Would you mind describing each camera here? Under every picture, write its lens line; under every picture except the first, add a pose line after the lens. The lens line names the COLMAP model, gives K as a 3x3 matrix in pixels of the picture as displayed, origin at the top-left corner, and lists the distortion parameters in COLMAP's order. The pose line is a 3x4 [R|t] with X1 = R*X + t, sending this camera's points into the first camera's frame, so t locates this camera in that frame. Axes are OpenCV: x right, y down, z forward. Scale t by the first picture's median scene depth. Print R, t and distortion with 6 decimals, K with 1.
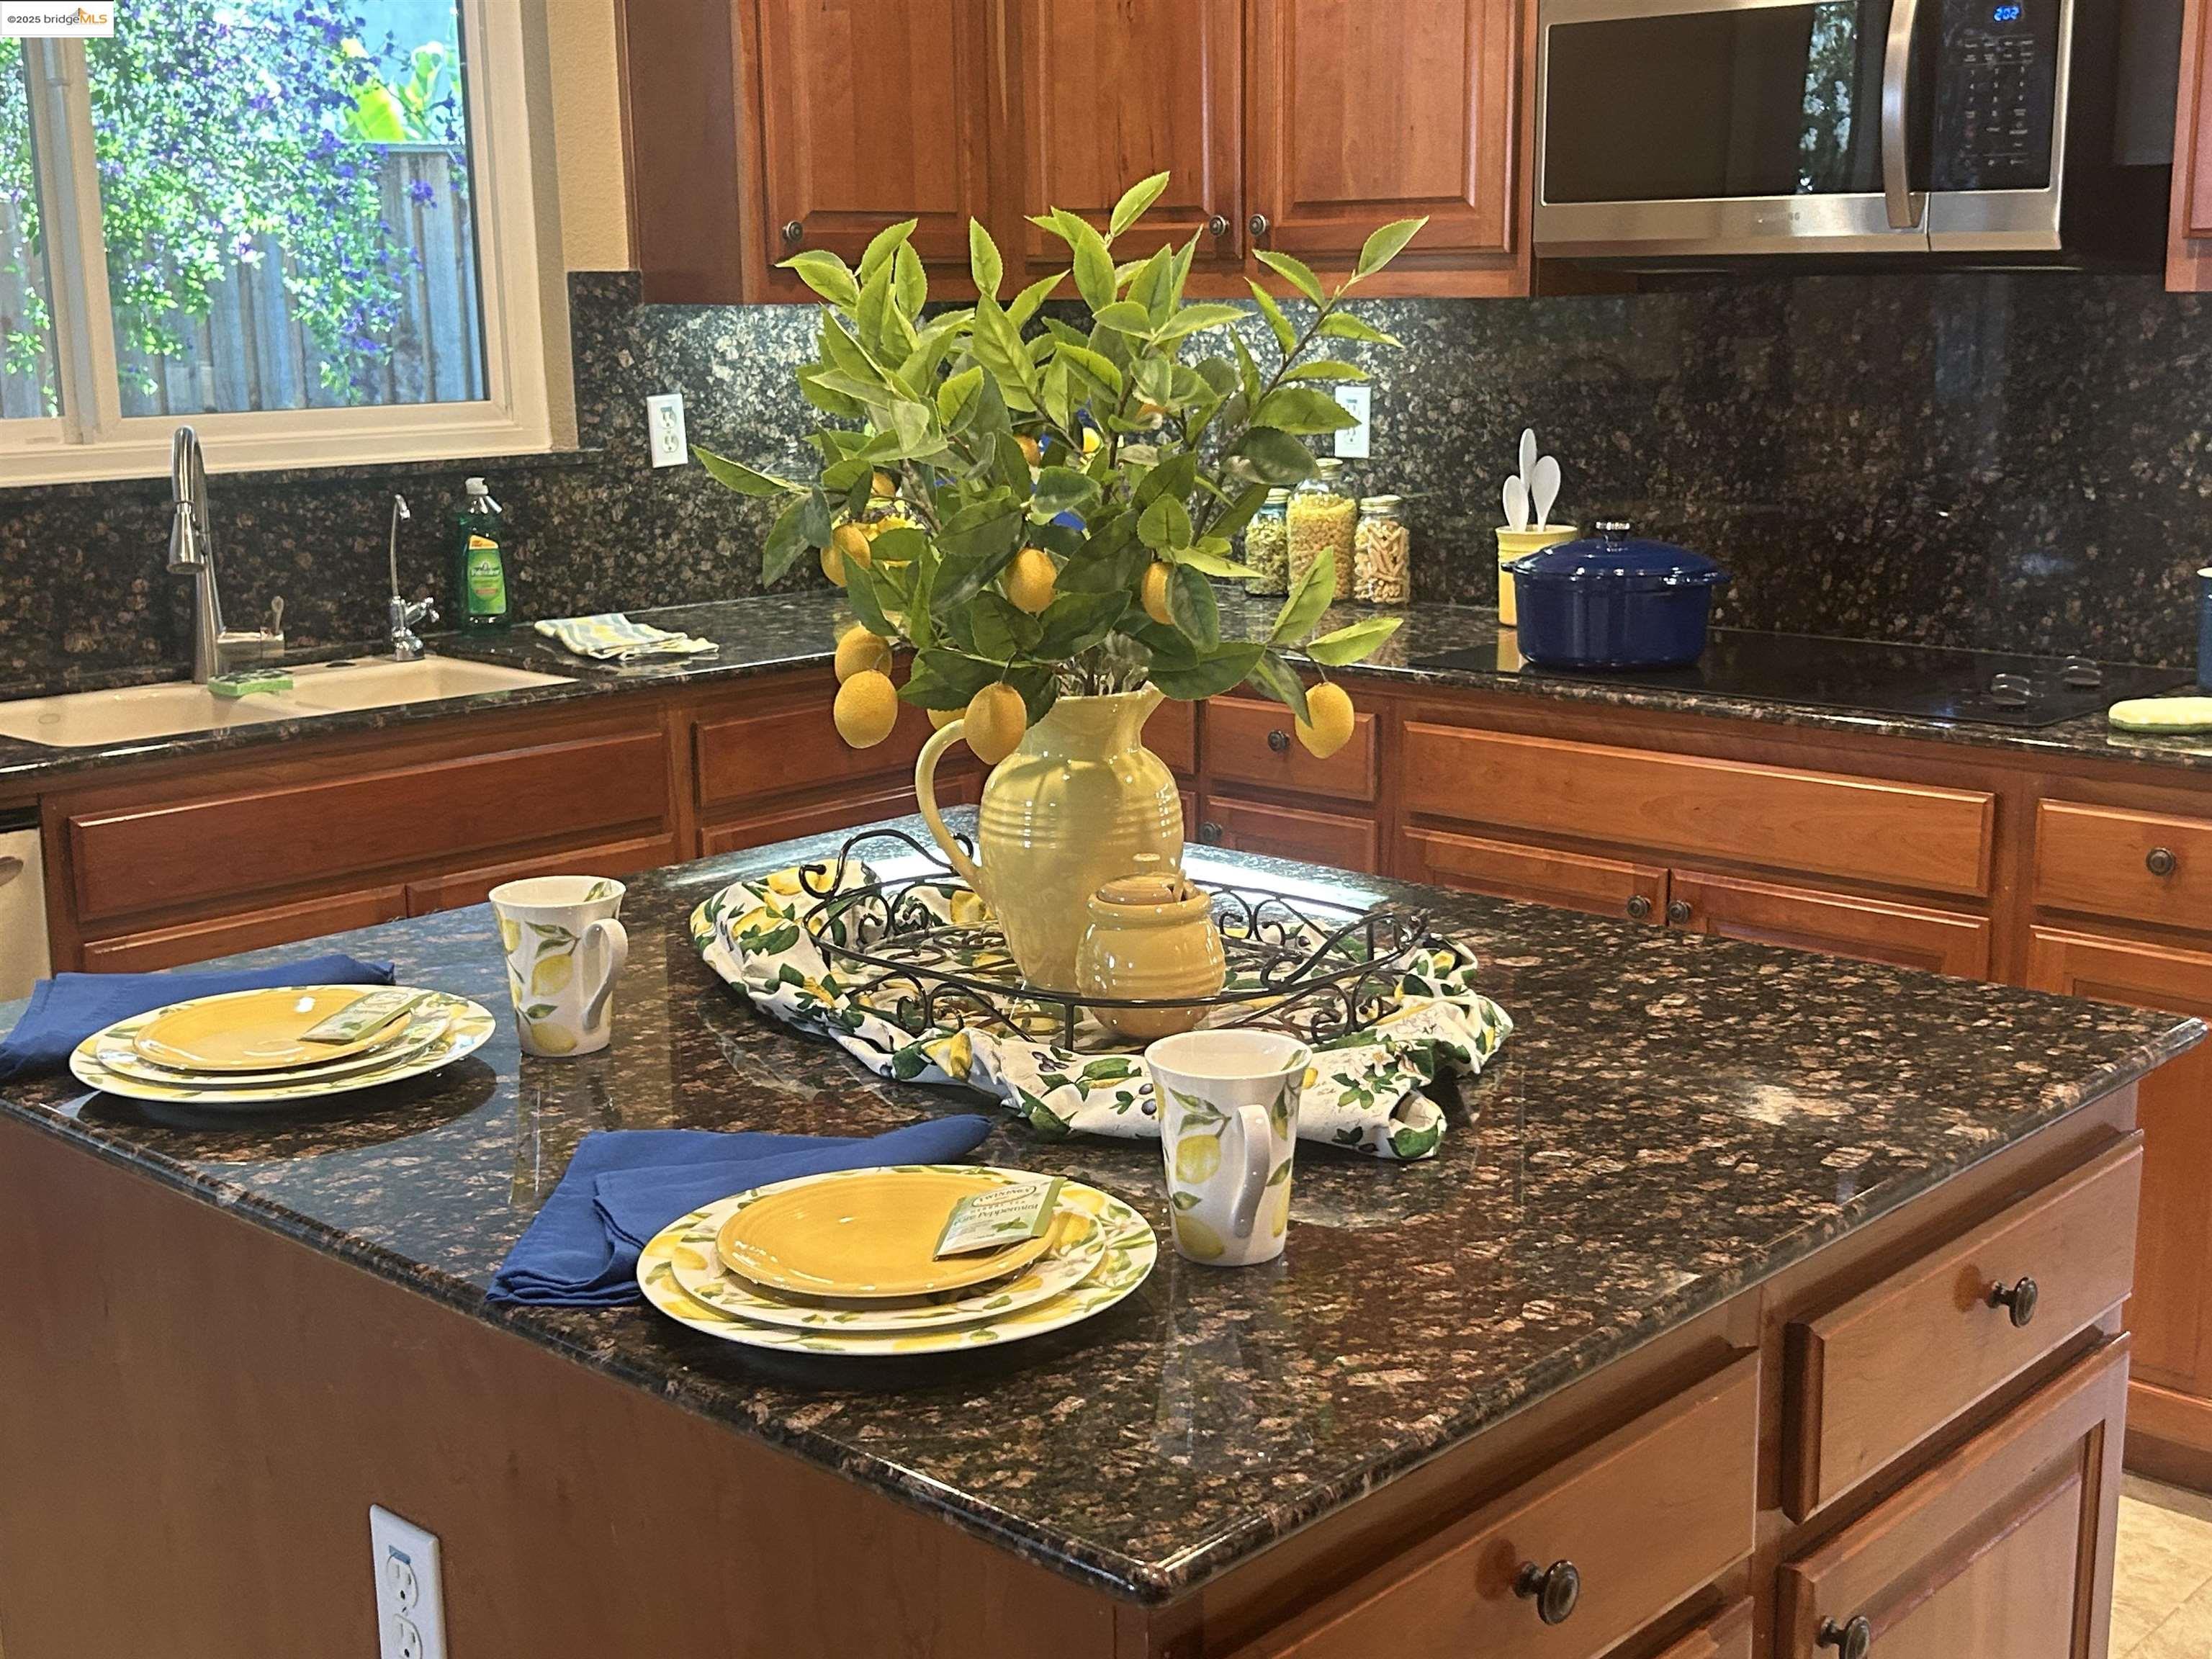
lens RADIAL K [[2675.2, 0, 1106.0], [0, 2675.2, 829.5], [0, 0, 1]] dist [0.269598, -0.979291]
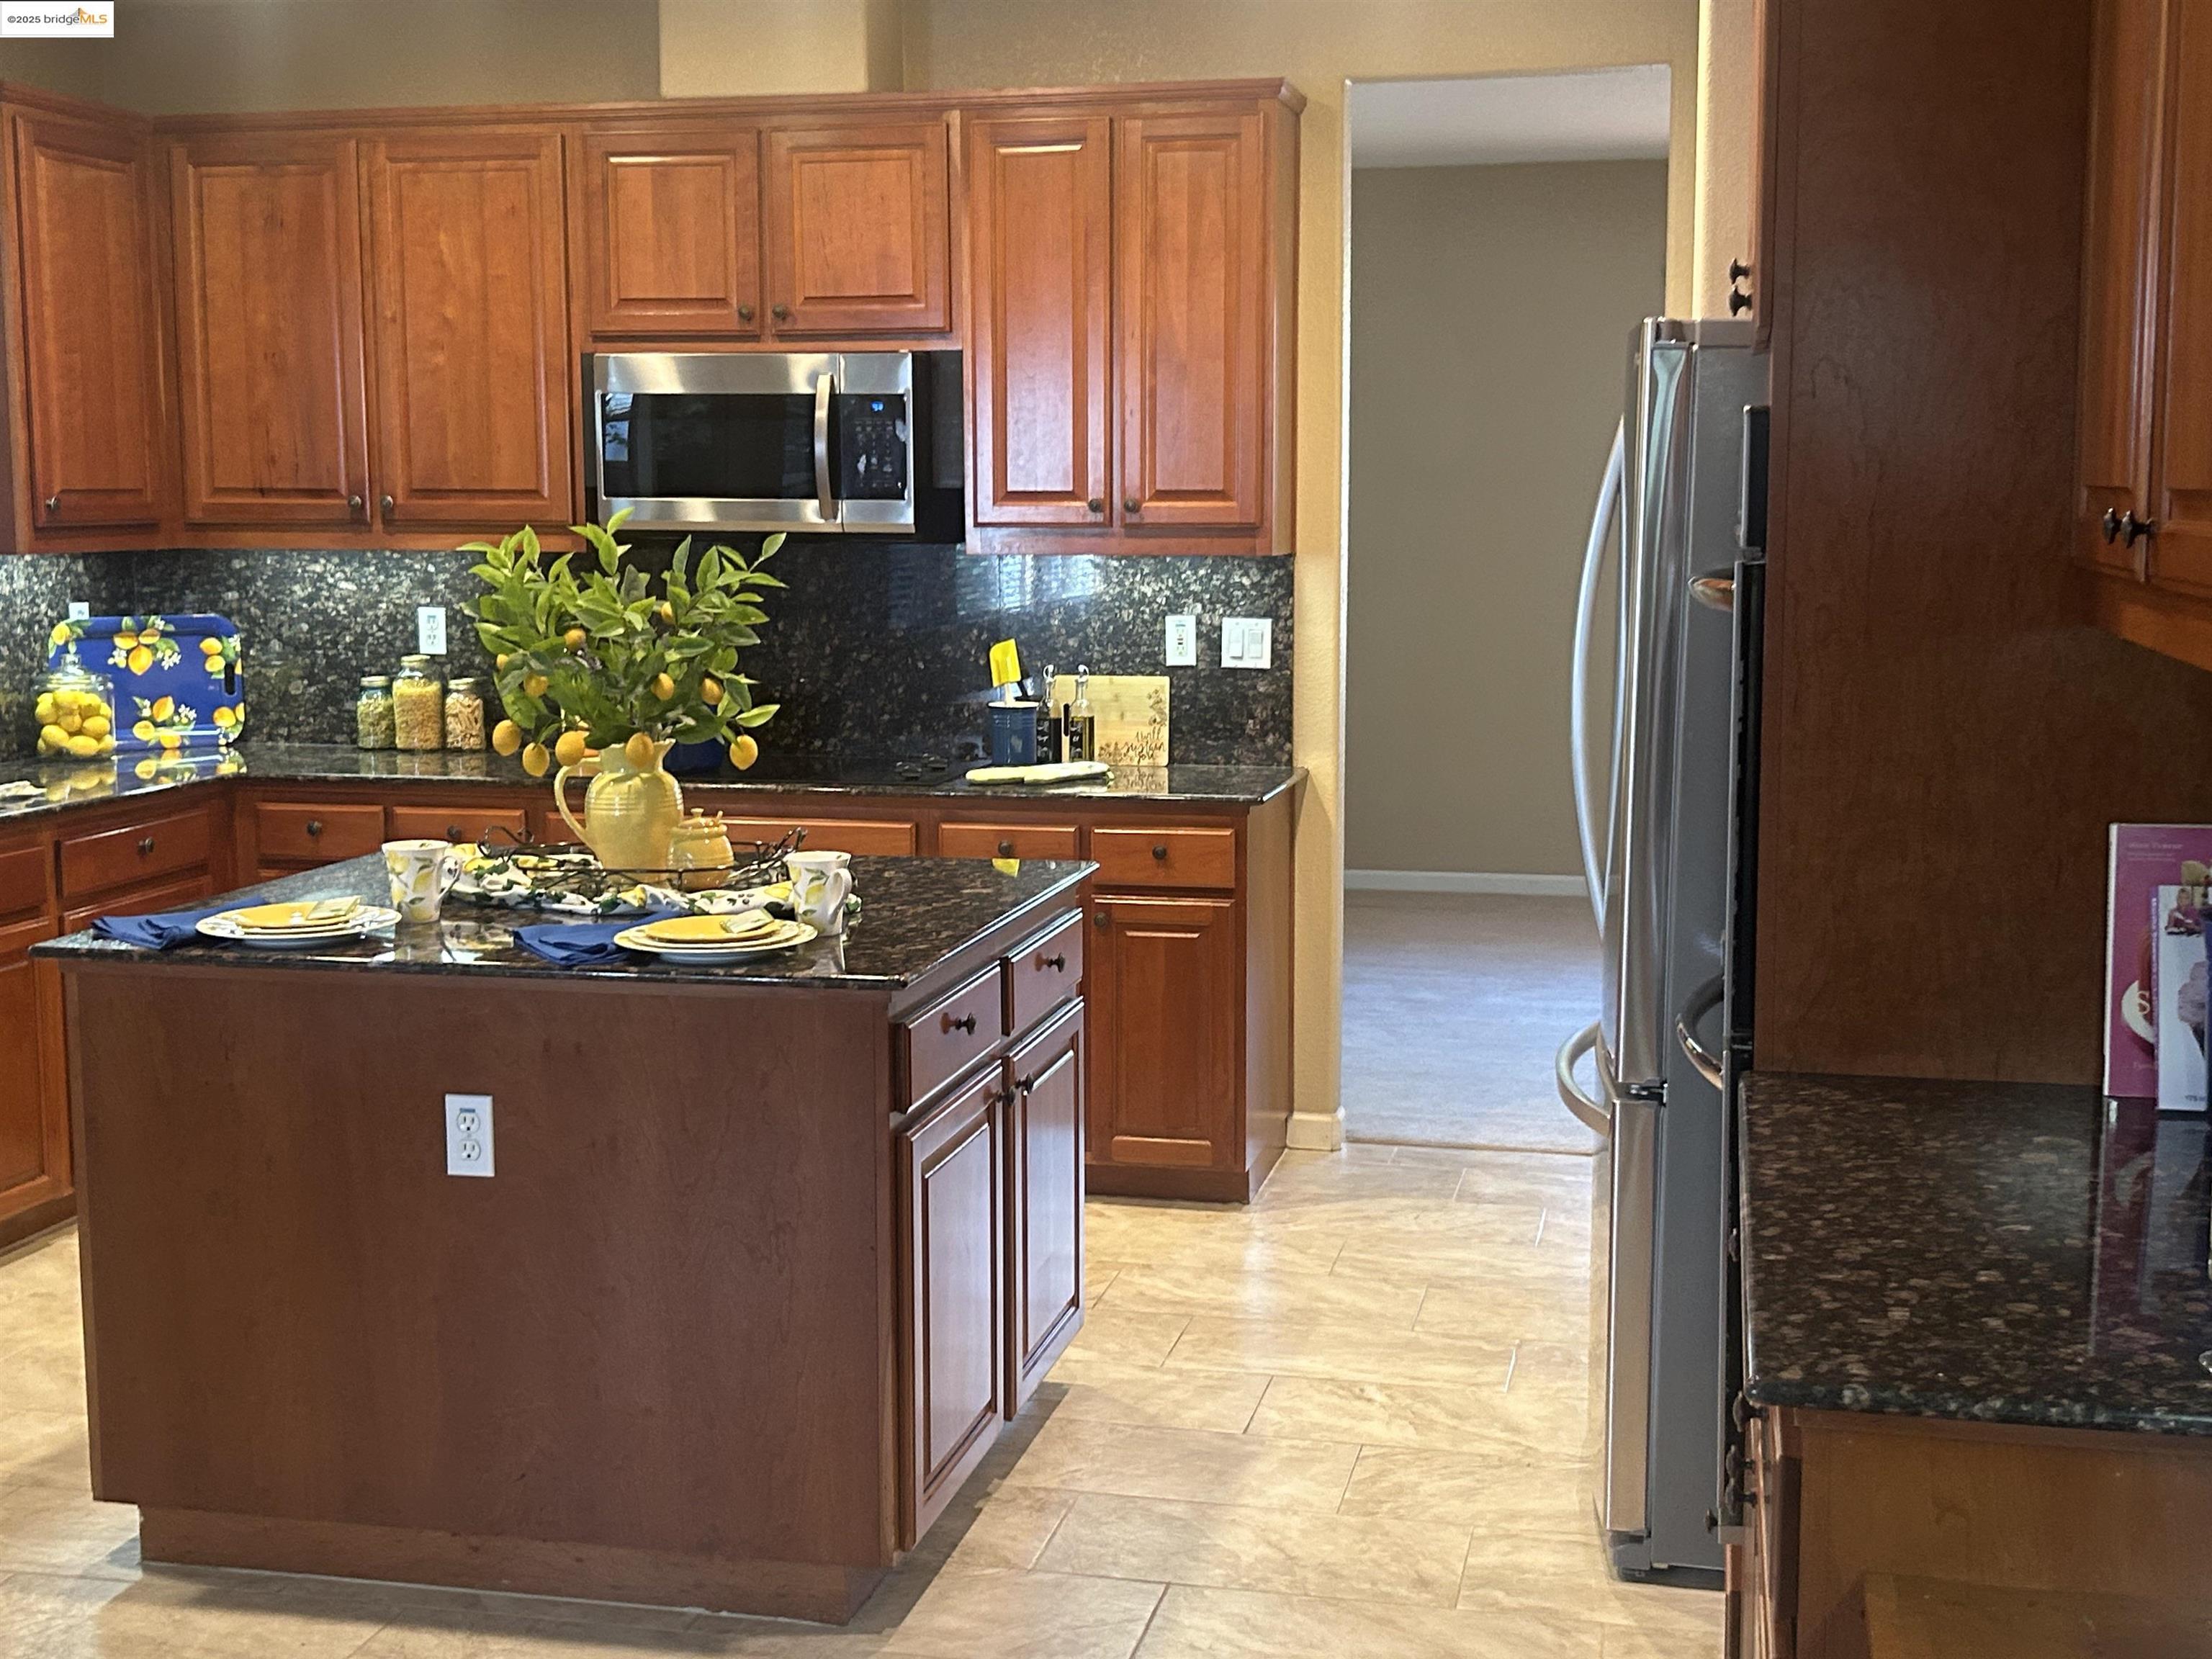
lens RADIAL K [[2674.3, 0, 1106.0], [0, 2674.3, 829.5], [0, 0, 1]] dist [-0.020079, -0.031695]
pose [[0.866767, -0.048887, 0.496311, -0.367843], [0.088828, 0.994404, -0.057180, 0.085066], [-0.490738, 0.093648, 0.866260, -0.506353]]
